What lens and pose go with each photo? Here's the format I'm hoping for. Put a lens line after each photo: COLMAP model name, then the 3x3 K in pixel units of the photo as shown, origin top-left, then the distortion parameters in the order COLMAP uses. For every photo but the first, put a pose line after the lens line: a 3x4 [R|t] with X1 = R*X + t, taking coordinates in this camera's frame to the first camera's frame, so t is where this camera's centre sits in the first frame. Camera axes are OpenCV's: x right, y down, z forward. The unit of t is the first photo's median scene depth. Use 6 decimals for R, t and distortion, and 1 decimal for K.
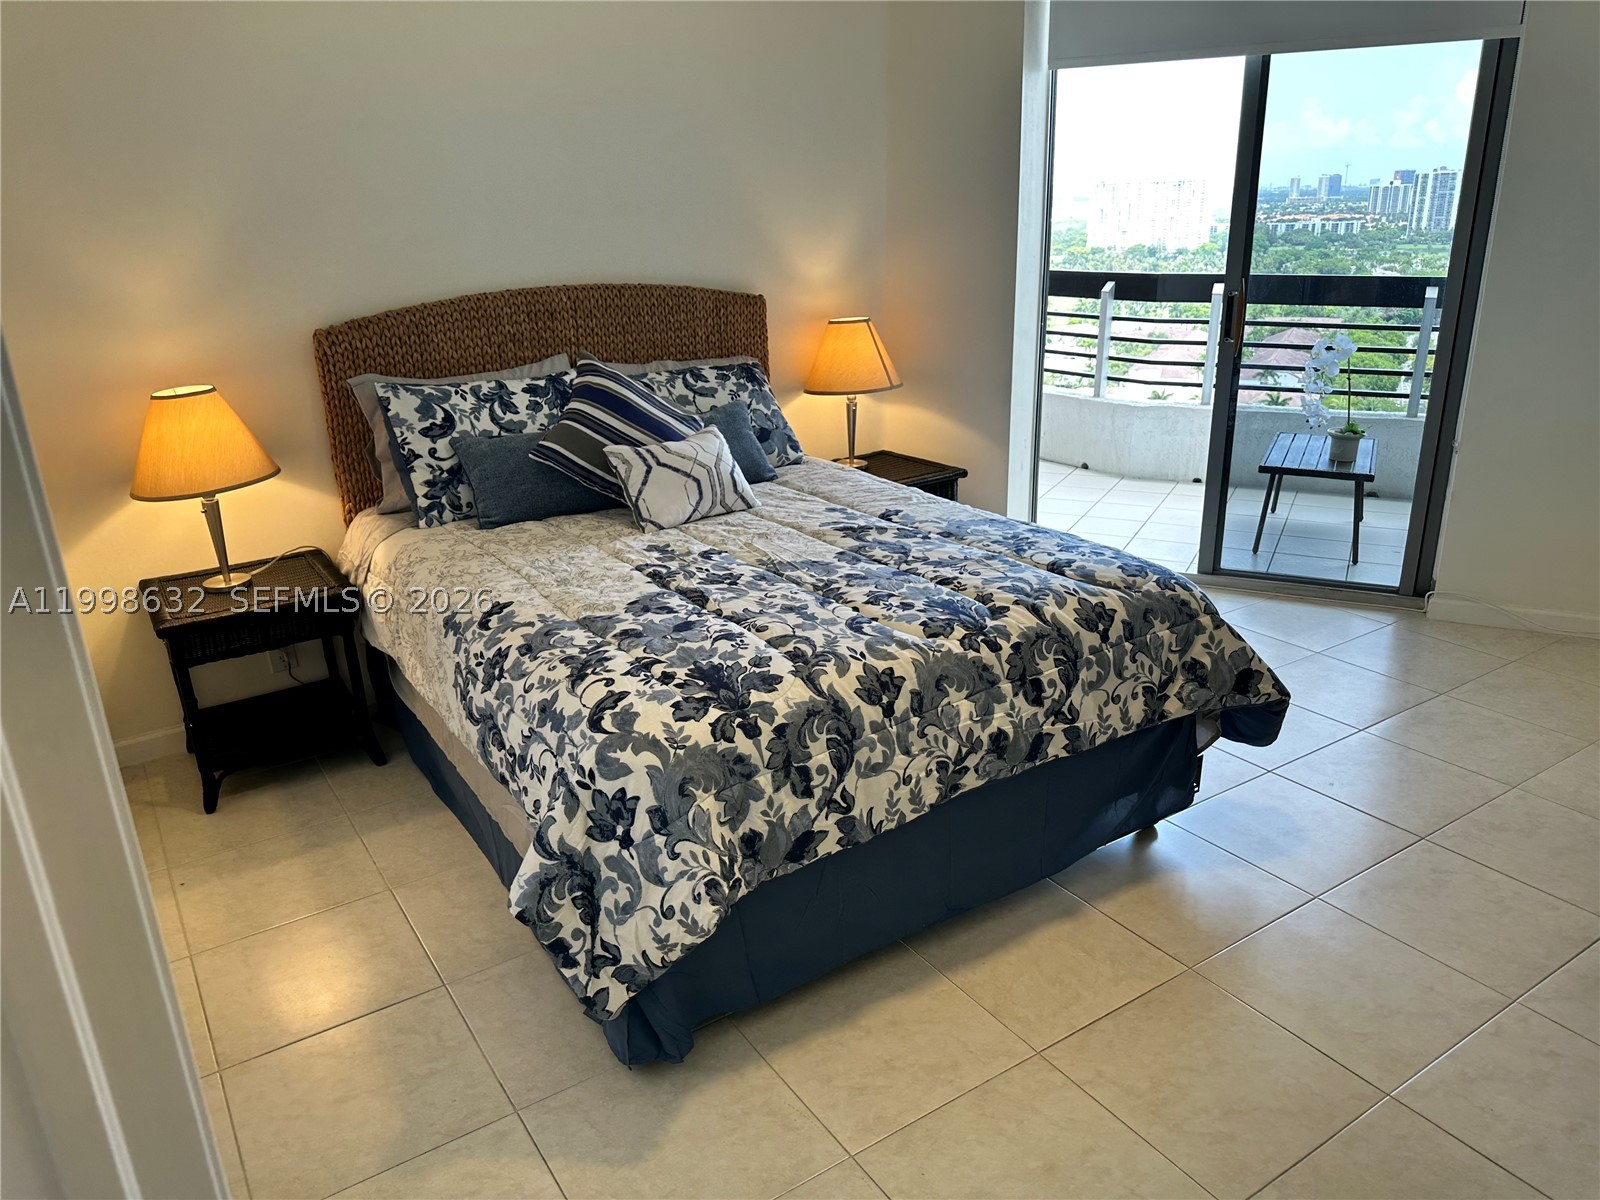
lens RADIAL K [[1131.8, 0, 779.7], [0, 1131.8, 601.1], [0, 0, 1]] dist [0.012868, -0.025558]
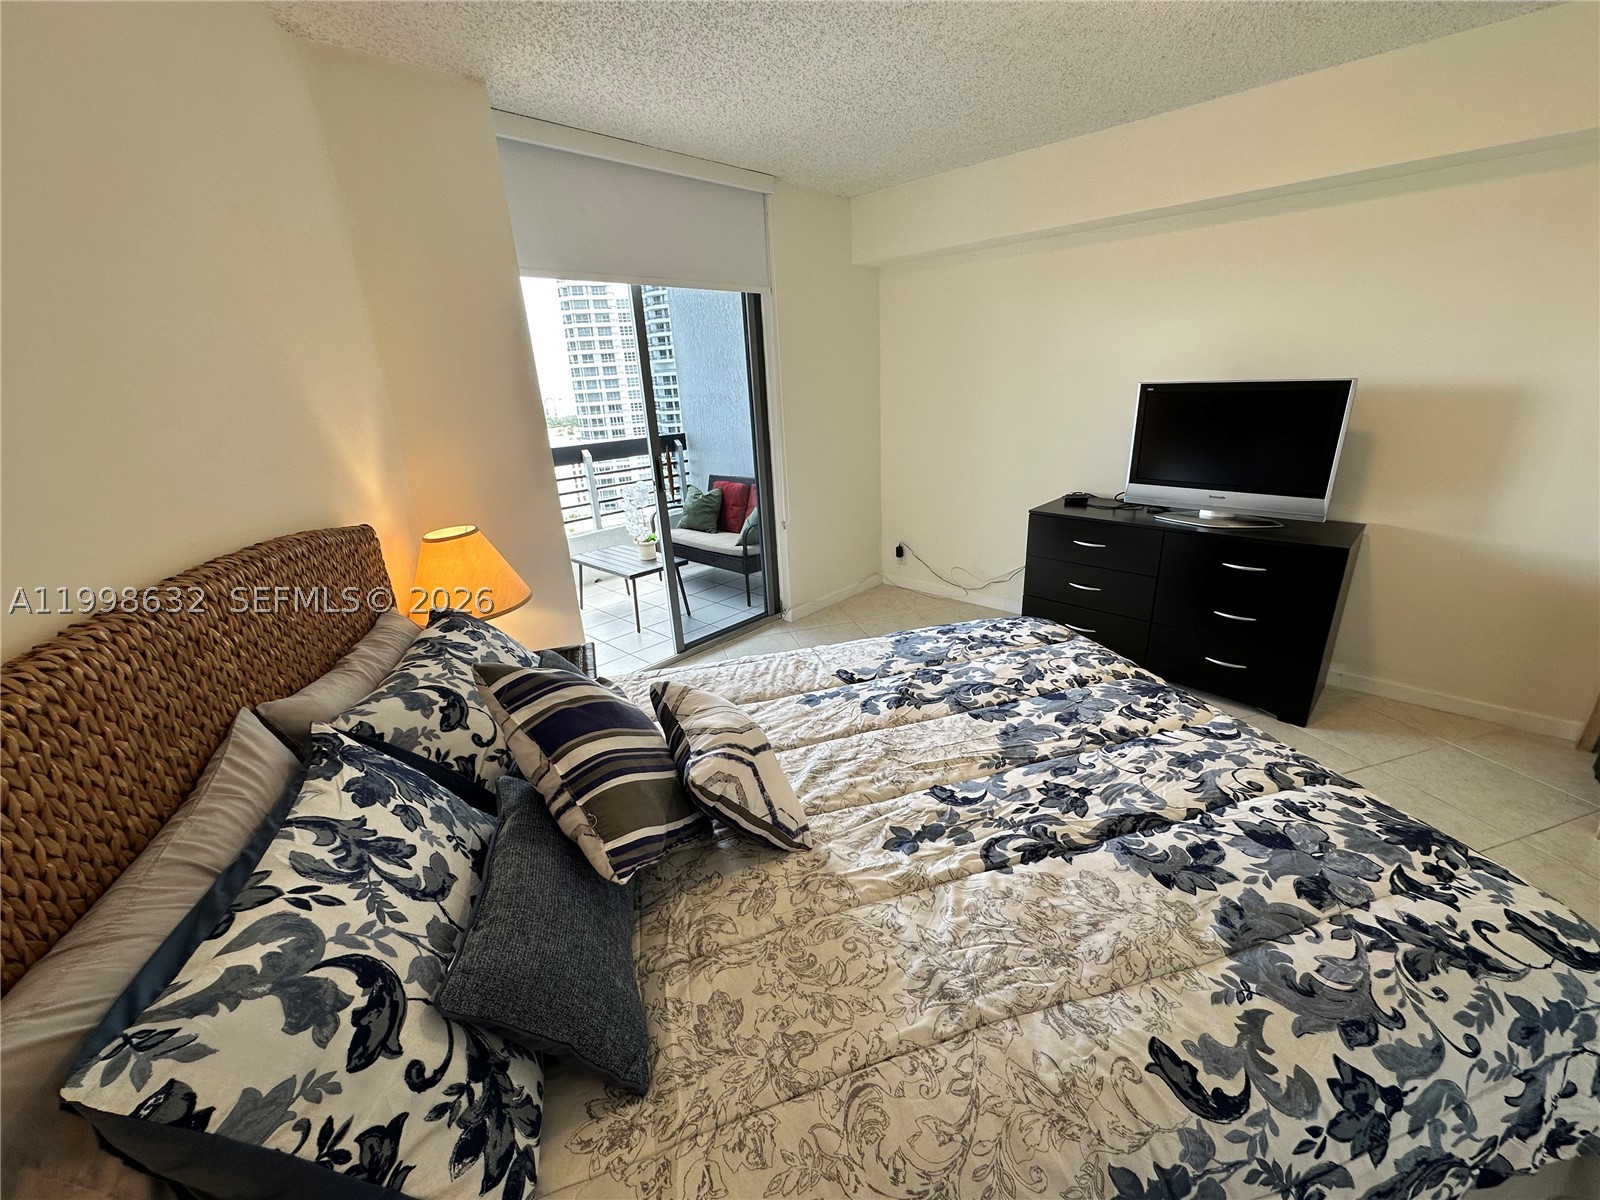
lens RADIAL K [[676.4, 0, 655.8], [0, 676.4, 600.1], [0, 0, 1]] dist [-0.001165, -0.000405]
pose [[0.280892, -0.294719, 0.913368, -0.587389], [0.360203, 0.914486, 0.184305, -0.378650], [-0.889581, 0.277228, 0.363031, 1.098936]]
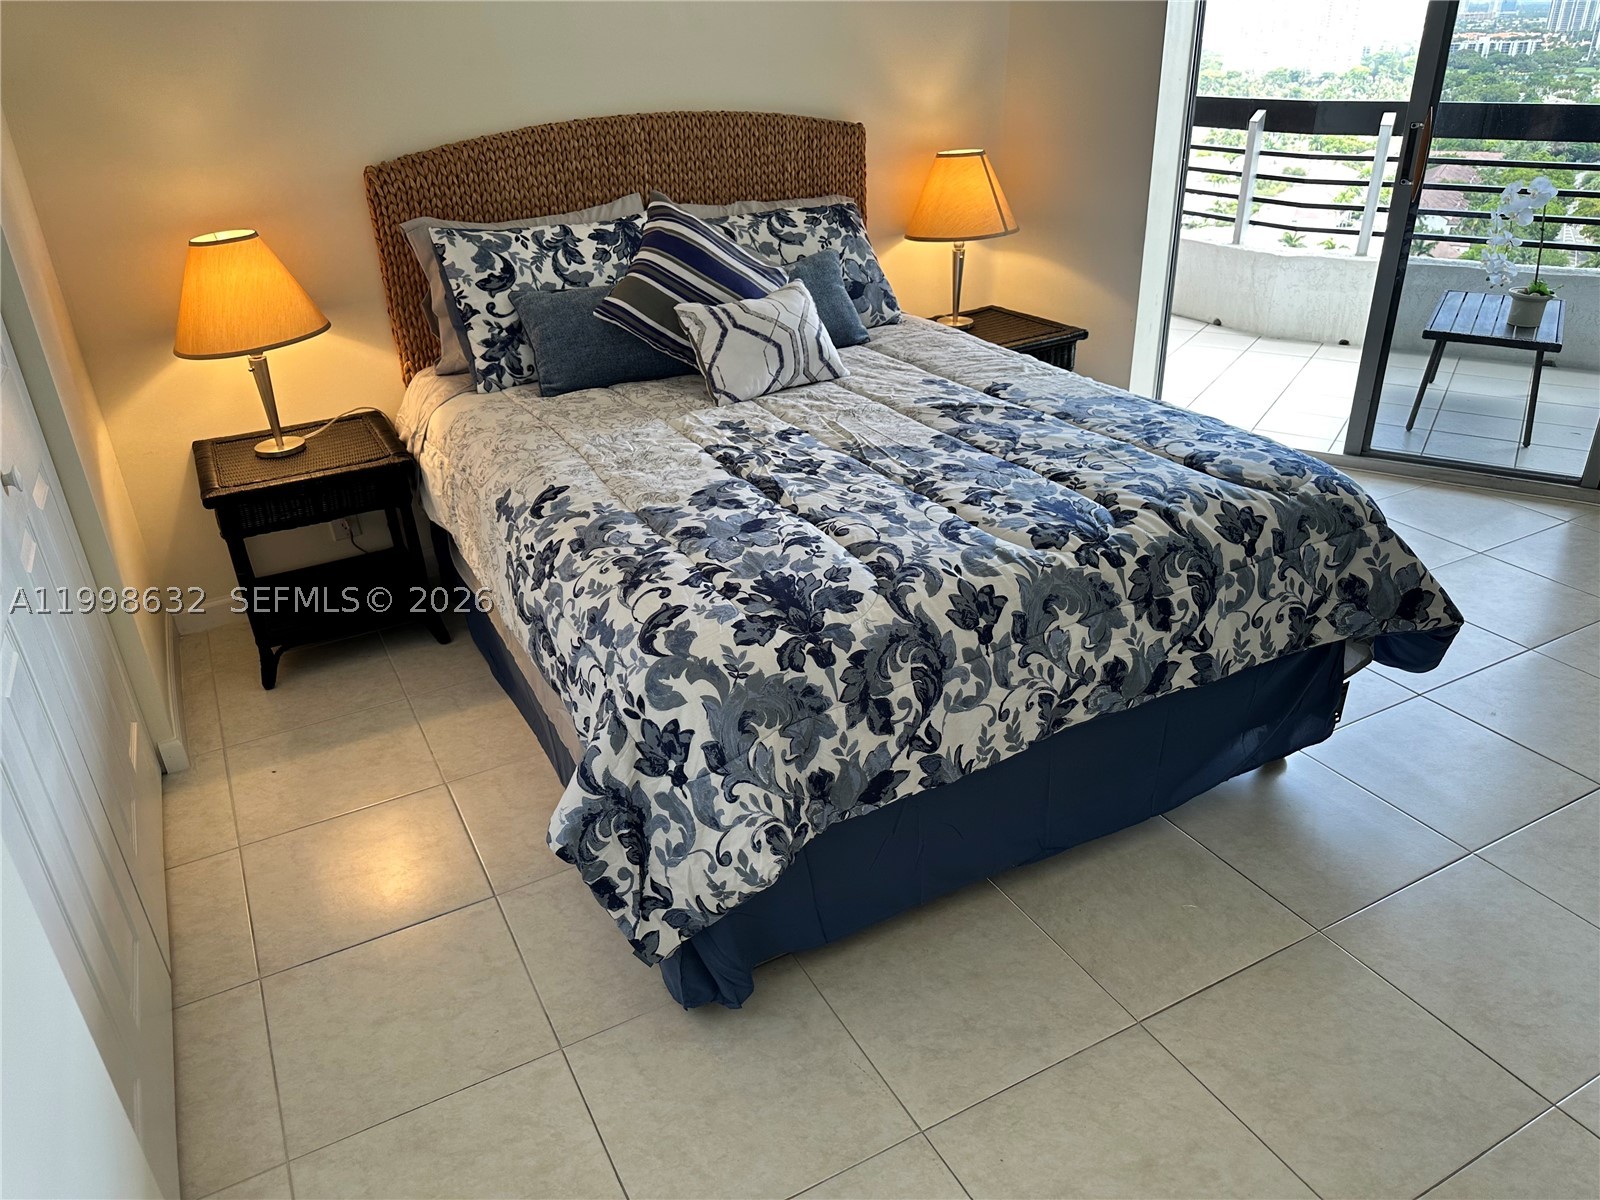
lens RADIAL K [[1119.2, 0, 764.0], [0, 1119.2, 608.7], [0, 0, 1]] dist [0.101693, -0.310426]
pose [[0.995083, 0.033826, -0.093090, 0.006395], [-0.020057, 0.989220, 0.145055, -0.037637], [0.096993, -0.142474, 0.985035, 0.126536]]
